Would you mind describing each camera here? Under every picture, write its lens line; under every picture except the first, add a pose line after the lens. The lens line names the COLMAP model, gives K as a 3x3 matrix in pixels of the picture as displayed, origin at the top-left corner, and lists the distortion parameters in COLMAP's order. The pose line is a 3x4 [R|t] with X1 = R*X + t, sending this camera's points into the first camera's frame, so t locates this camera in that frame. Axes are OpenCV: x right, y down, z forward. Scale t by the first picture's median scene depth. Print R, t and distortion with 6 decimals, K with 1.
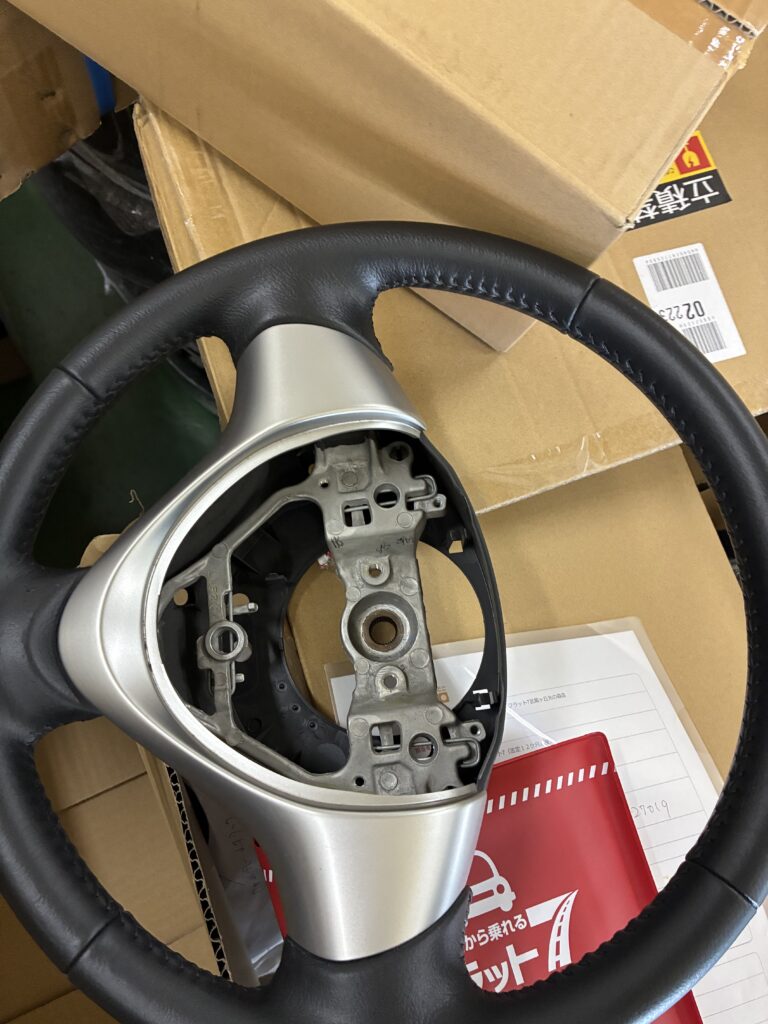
lens RADIAL K [[775.2, 0, 387.9], [0, 775.2, 510.6], [0, 0, 1]] dist [0.030105, -0.018330]
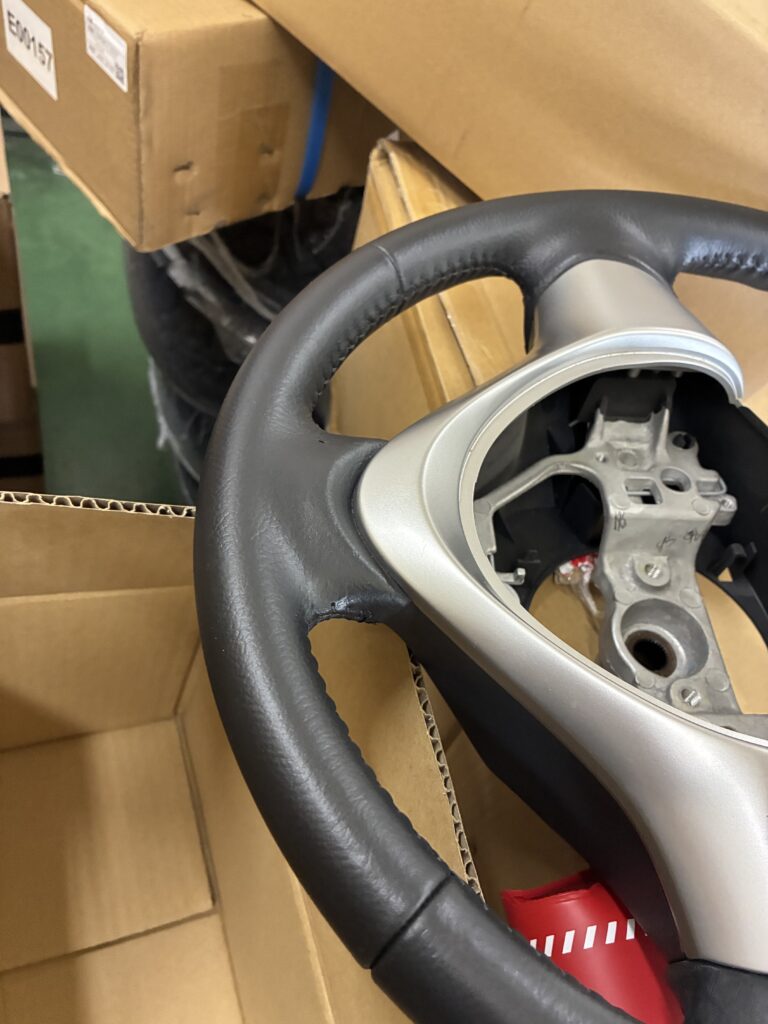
lens RADIAL K [[775.2, 0, 381.7], [0, 775.2, 511.4], [0, 0, 1]] dist [0.030105, -0.018330]
pose [[0.987718, 0.149780, 0.044489, -0.348566], [-0.124019, 0.924727, -0.359860, 0.354900], [-0.095040, 0.349923, 0.931945, 0.251071]]
